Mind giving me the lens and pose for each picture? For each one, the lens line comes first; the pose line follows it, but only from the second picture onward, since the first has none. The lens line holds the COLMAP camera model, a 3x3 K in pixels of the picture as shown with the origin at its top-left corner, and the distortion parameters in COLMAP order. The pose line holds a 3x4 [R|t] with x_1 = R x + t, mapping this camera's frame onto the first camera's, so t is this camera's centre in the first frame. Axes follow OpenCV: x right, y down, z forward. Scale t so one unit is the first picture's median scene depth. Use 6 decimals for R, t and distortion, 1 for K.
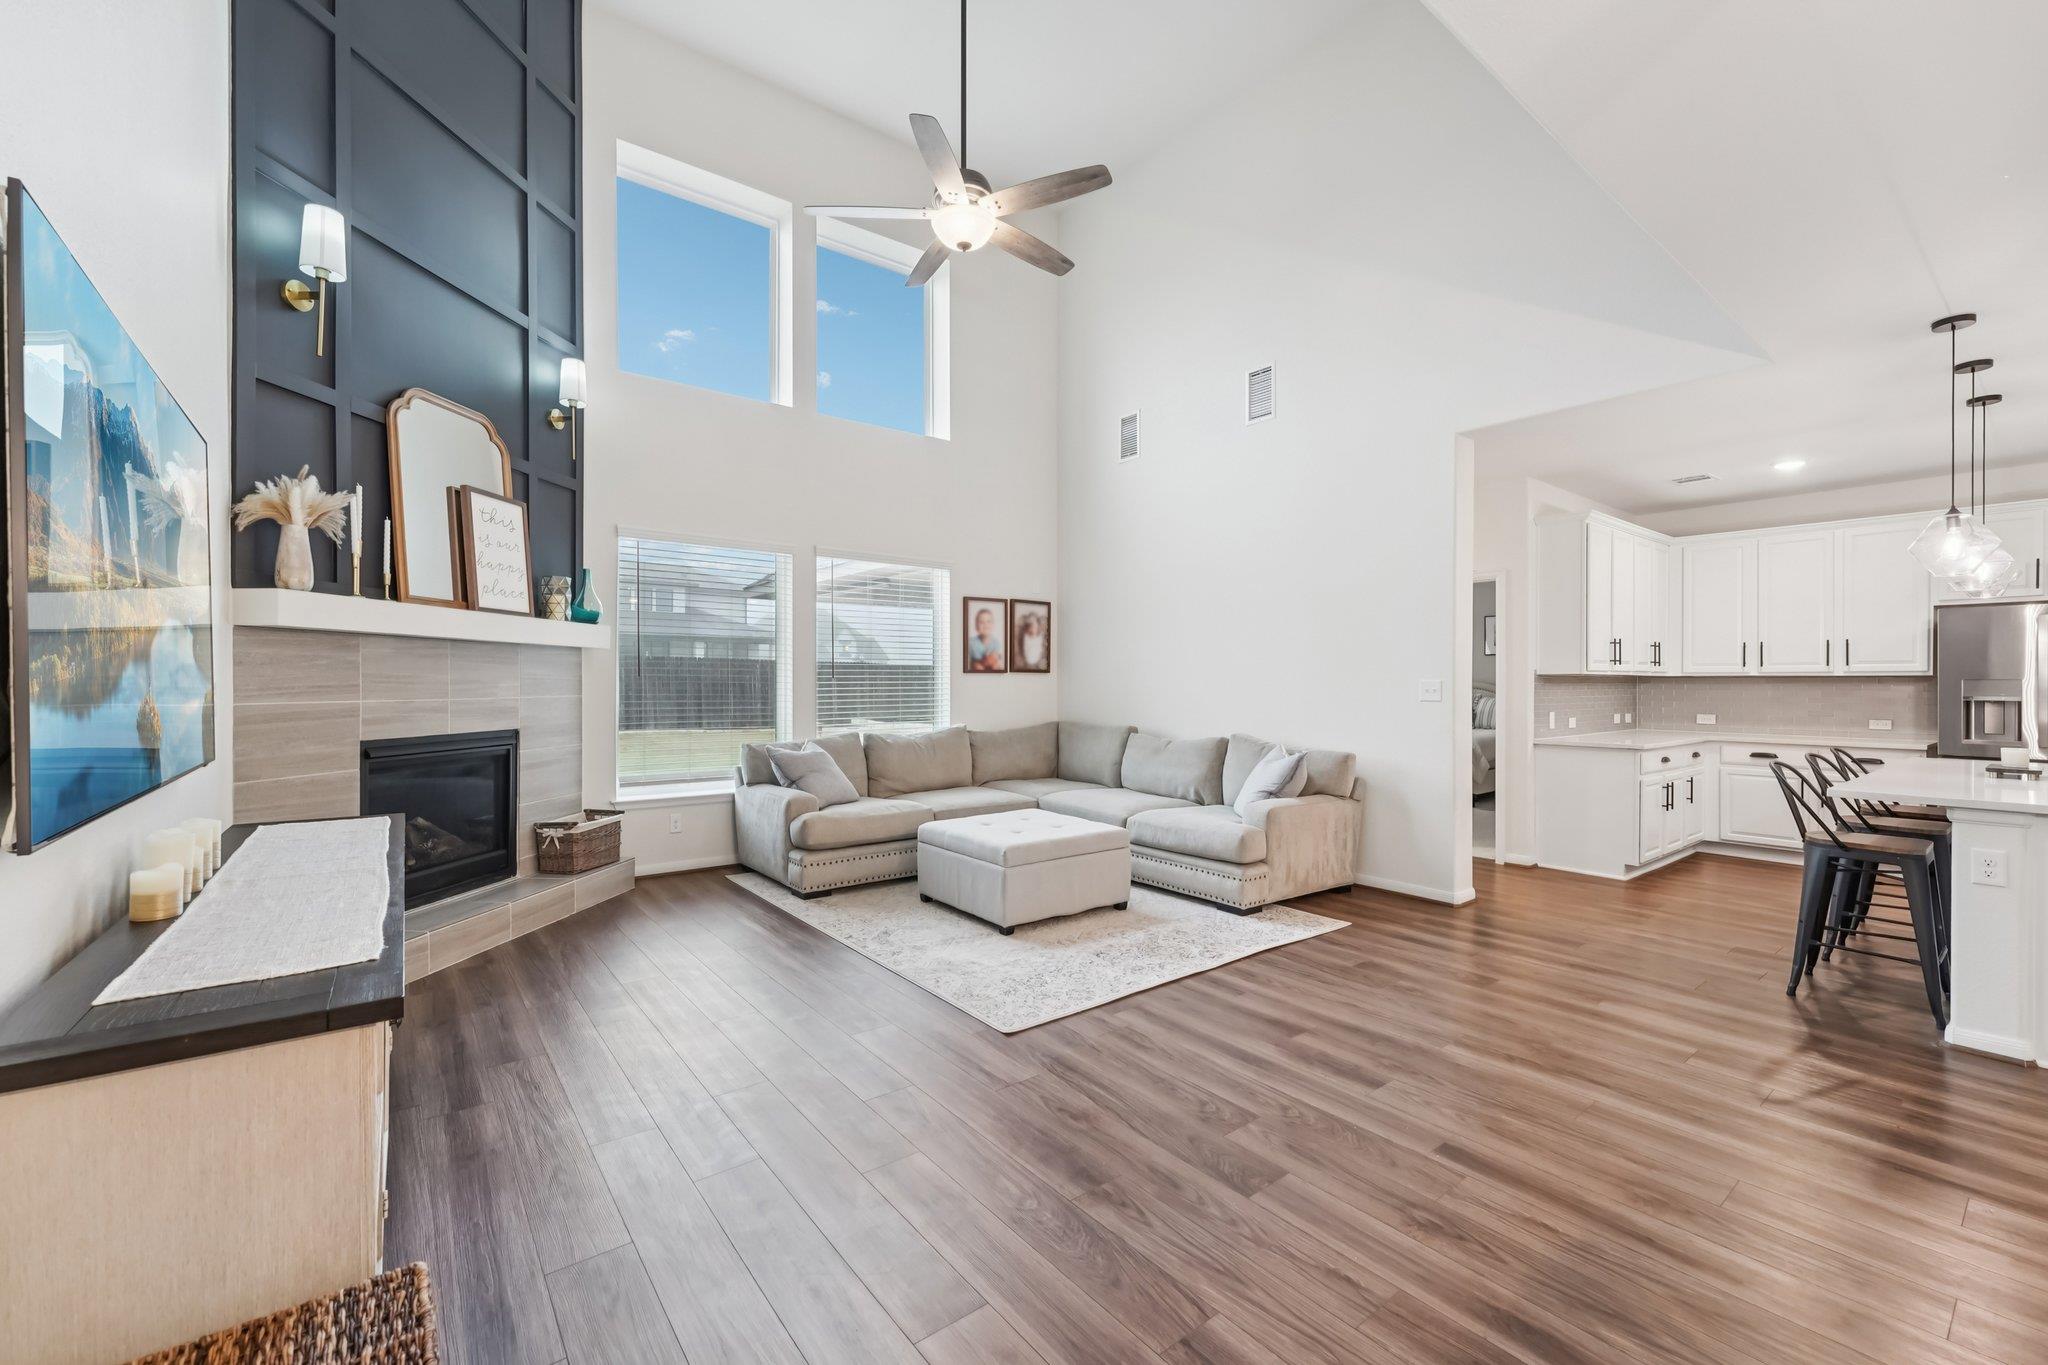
lens RADIAL K [[835.1, 0, 1014.8], [0, 835.1, 684.3], [0, 0, 1]] dist [0.001641, -0.000007]
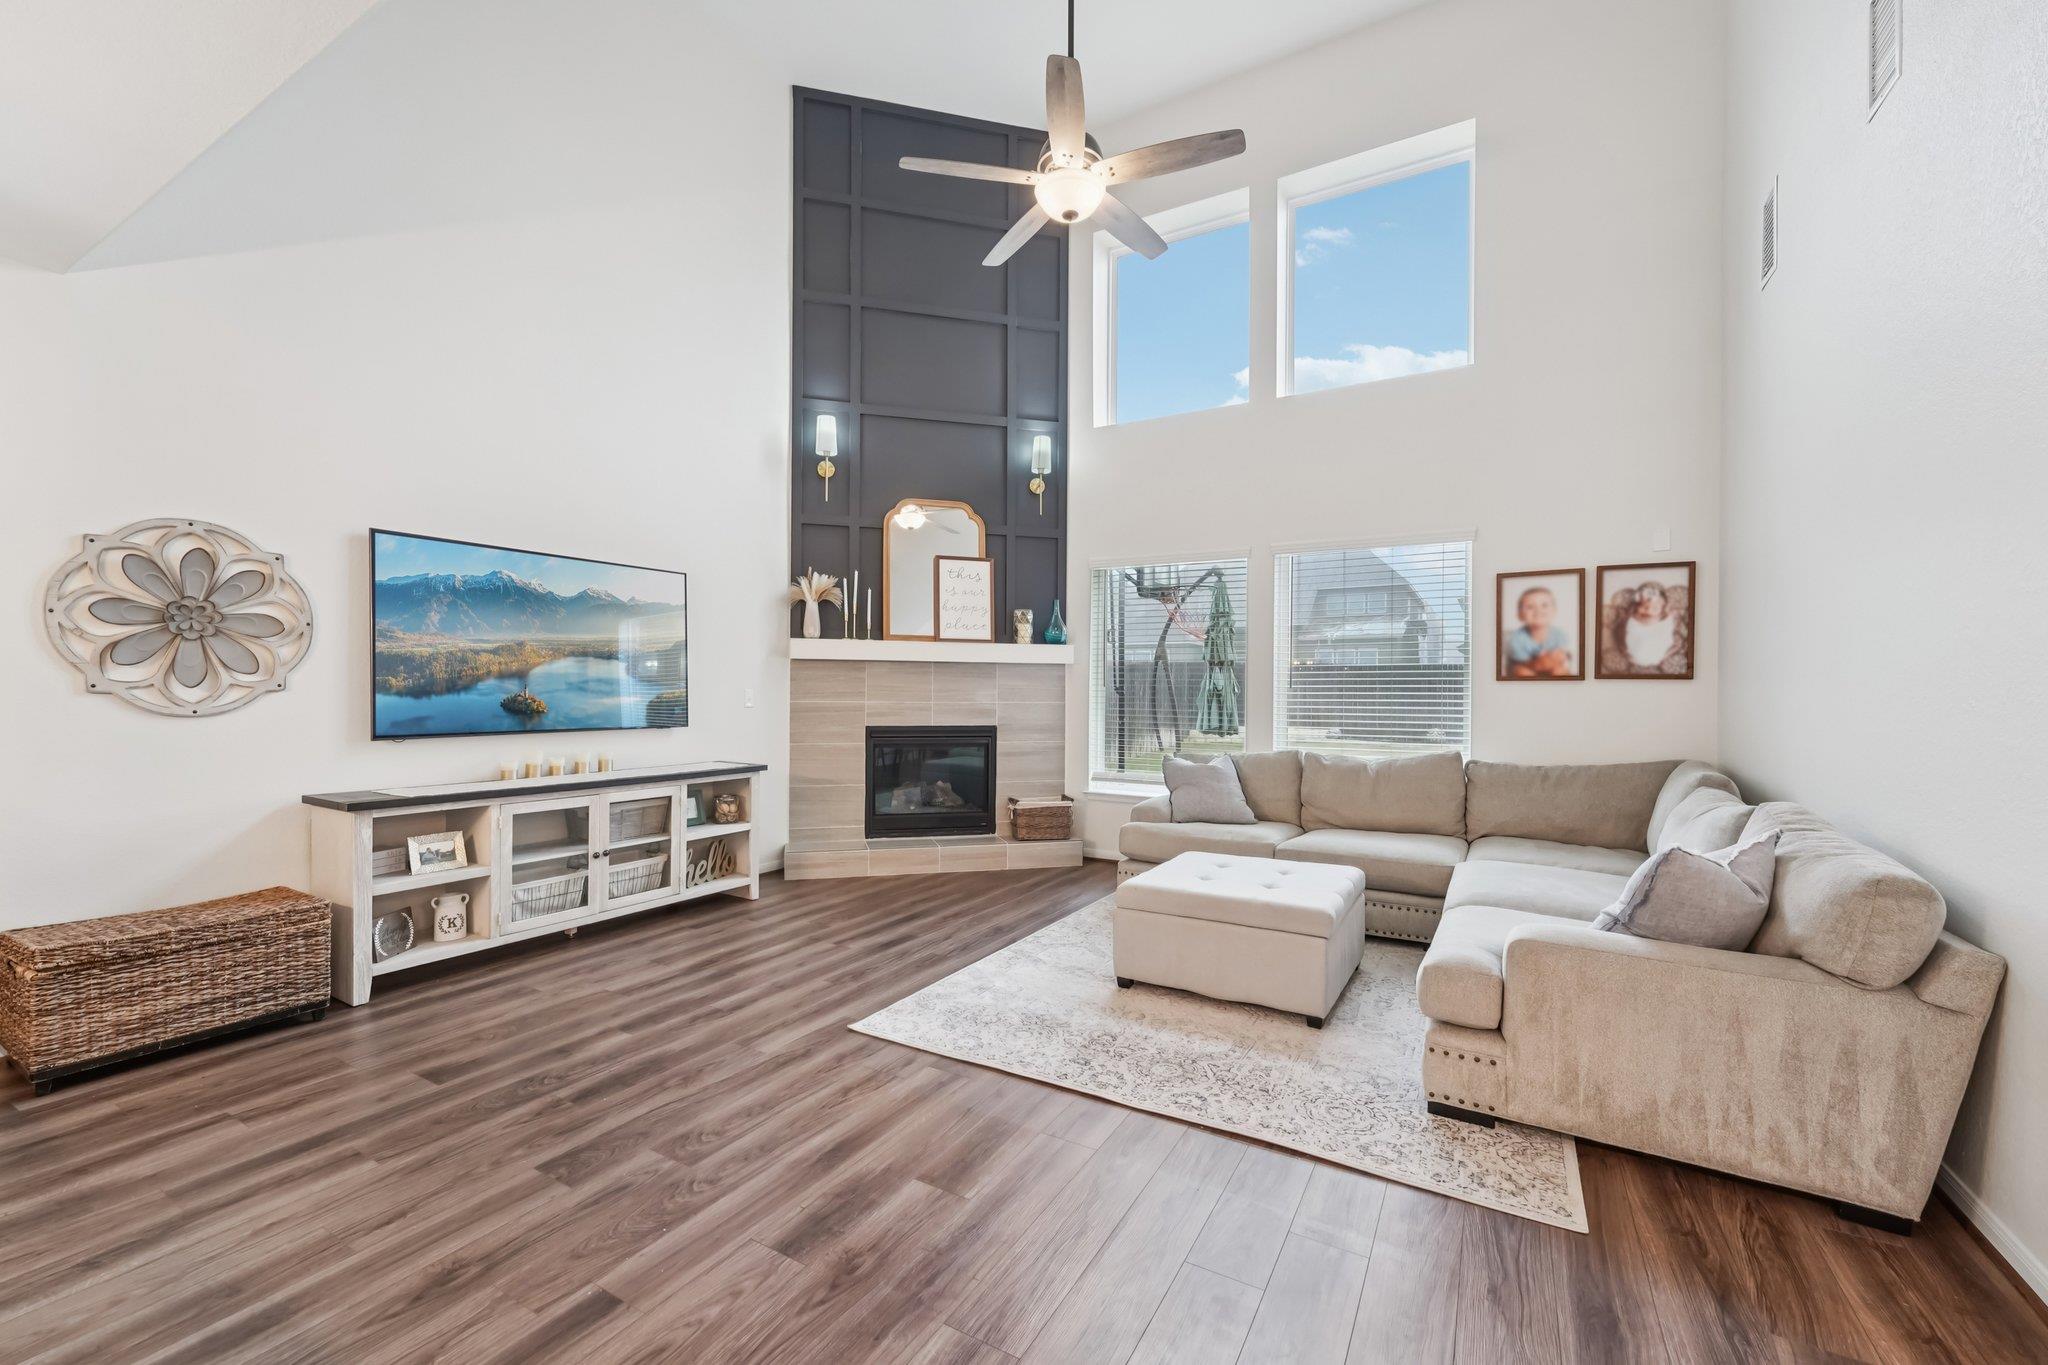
lens RADIAL K [[833.9, 0, 1018.0], [0, 833.9, 696.7], [0, 0, 1]] dist [0.000752, 0.000129]
pose [[0.378534, 0.007302, -0.925559, 0.659569], [-0.008046, 0.999957, 0.004598, 0.000297], [0.925553, 0.005707, 0.378576, 0.514217]]
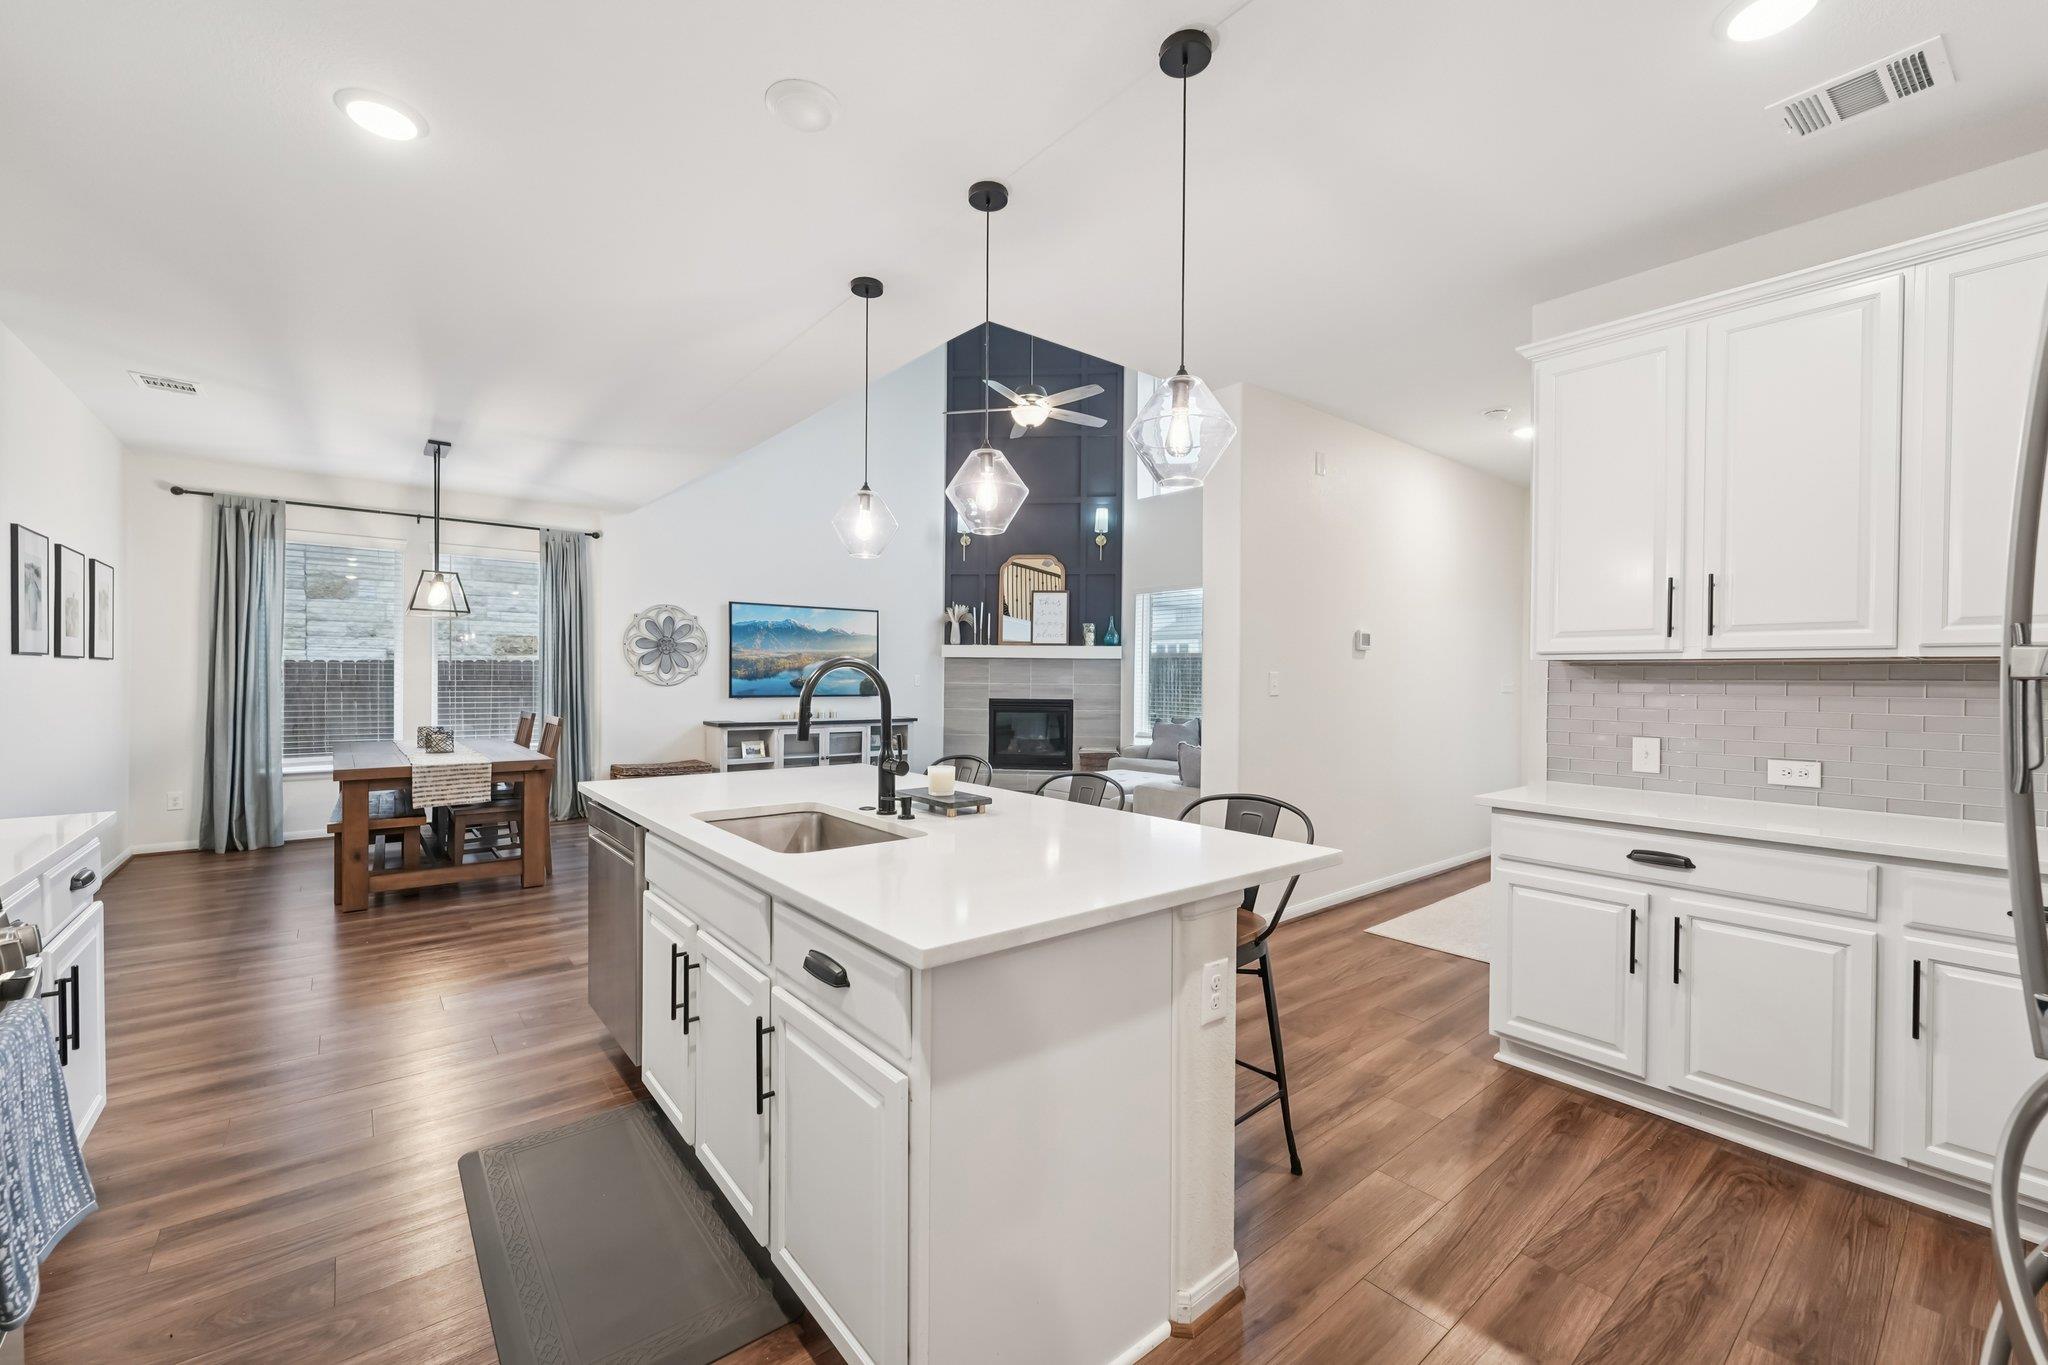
lens RADIAL K [[844.9, 0, 1024.0], [0, 844.9, 682.5], [0, 0, 1]] dist [-0.000189, 0.000094]
pose [[0.039275, 0.005419, -0.999214, 1.463757], [-0.011492, 0.999922, 0.004971, 0.002271], [0.999162, 0.011288, 0.039334, 0.786534]]
